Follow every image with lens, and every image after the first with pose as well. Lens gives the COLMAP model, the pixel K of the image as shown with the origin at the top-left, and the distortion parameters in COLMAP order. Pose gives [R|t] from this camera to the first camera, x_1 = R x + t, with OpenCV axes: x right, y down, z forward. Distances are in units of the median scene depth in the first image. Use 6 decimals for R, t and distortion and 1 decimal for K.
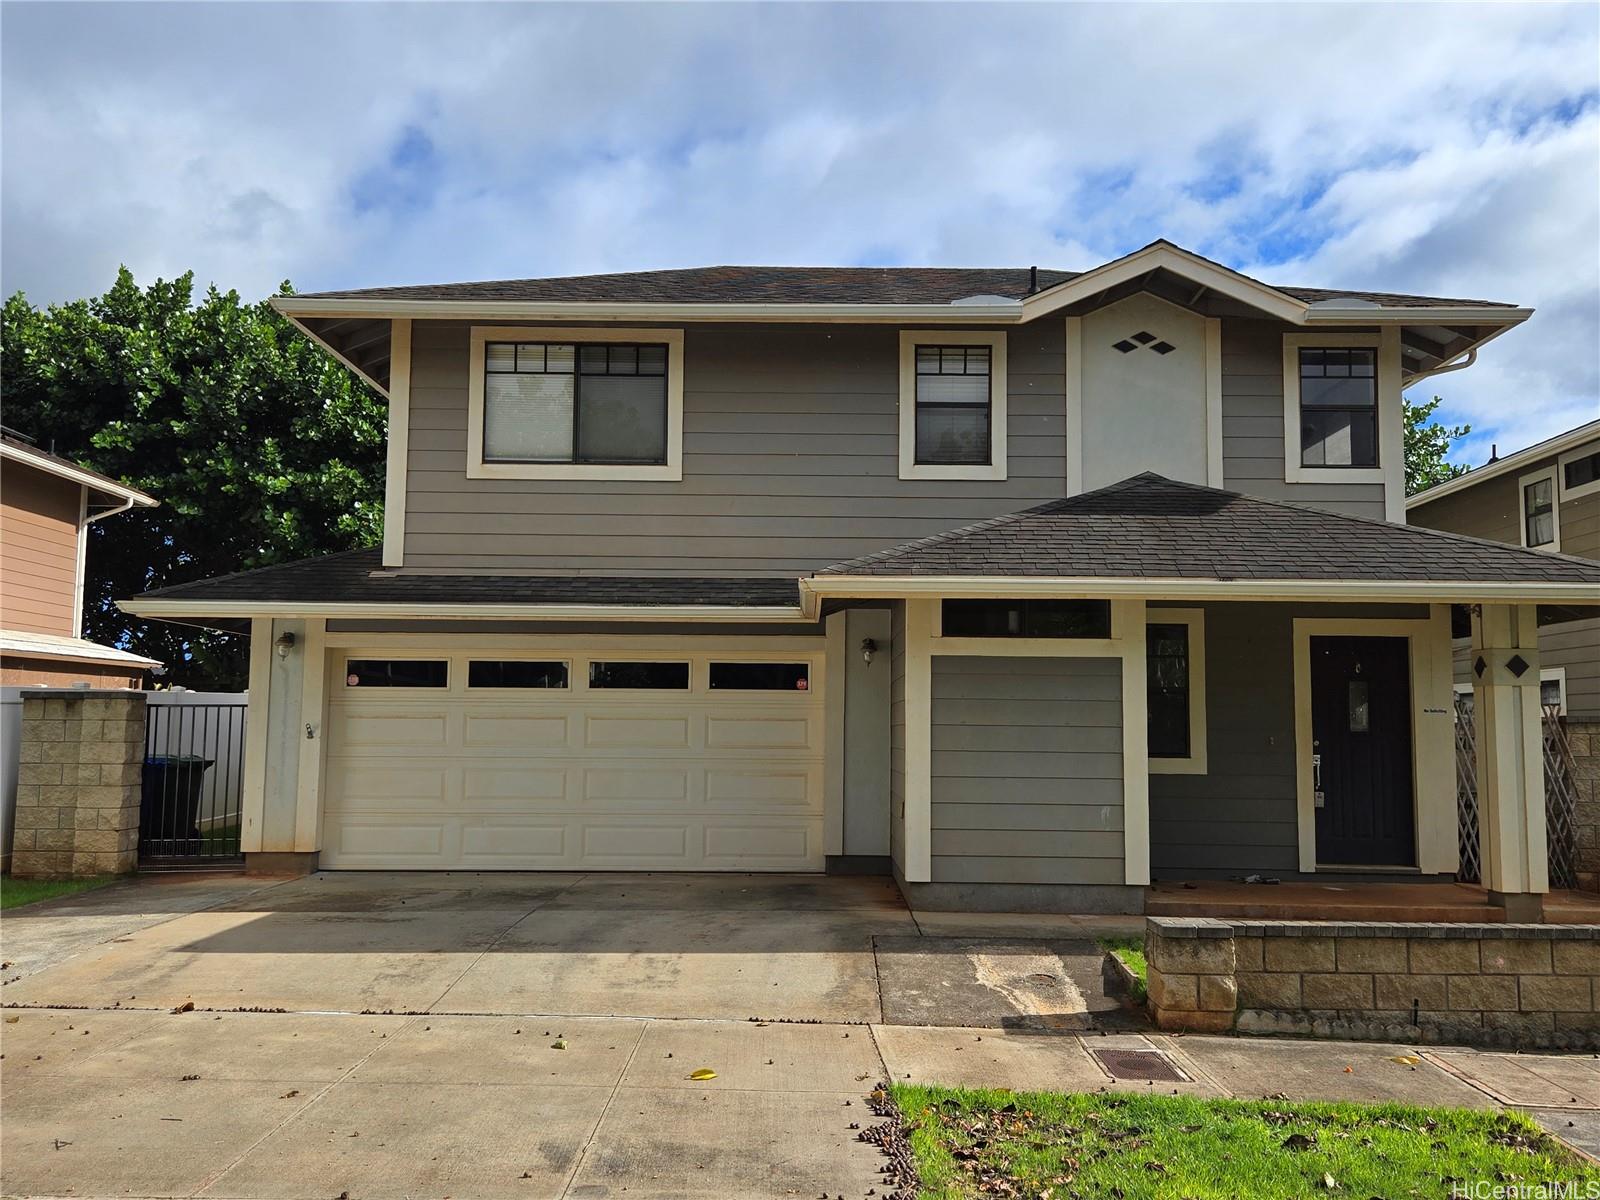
lens RADIAL K [[1446.3, 0, 799.6], [0, 1446.3, 595.2], [0, 0, 1]] dist [0.068147, 0.008918]
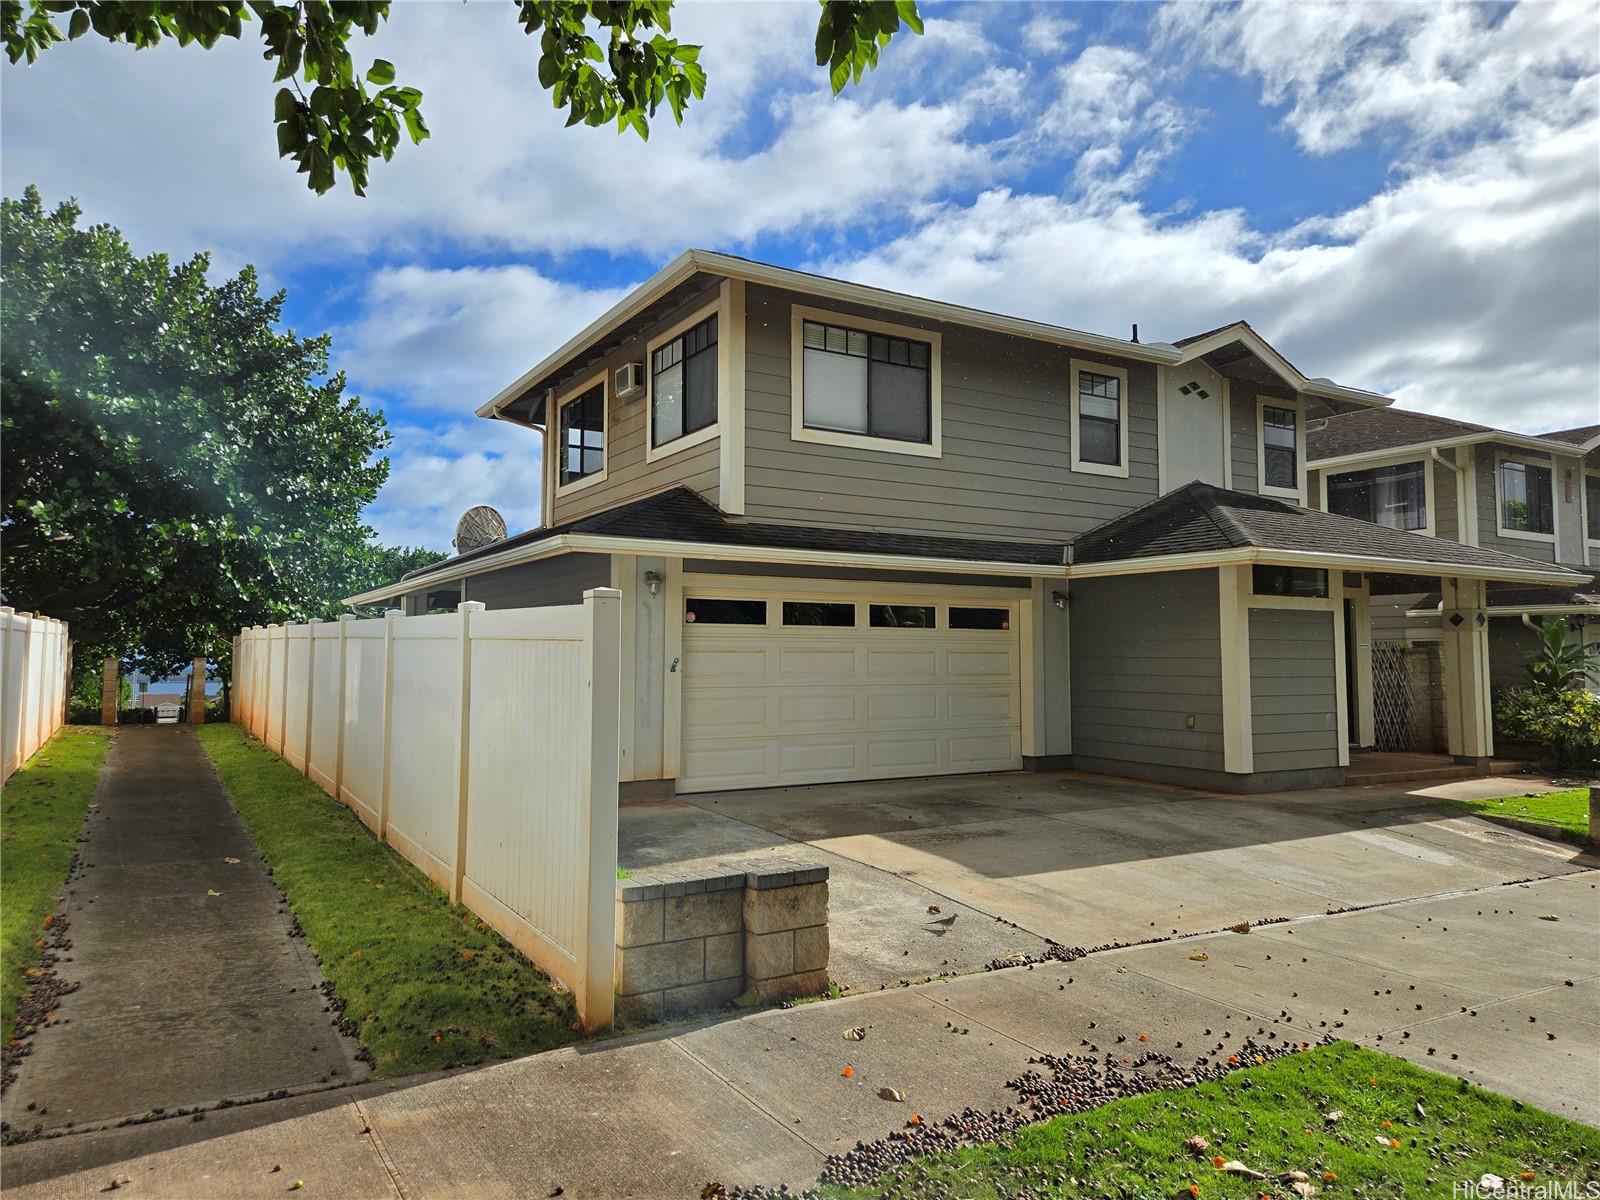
lens RADIAL K [[1075.9, 0, 800.0], [0, 1075.9, 583.8], [0, 0, 1]] dist [0.039717, 0.000809]
pose [[0.858825, 0.027440, 0.511534, -0.646595], [-0.045168, 0.998731, 0.022259, 0.012115], [-0.510274, -0.042221, 0.858975, 0.274154]]
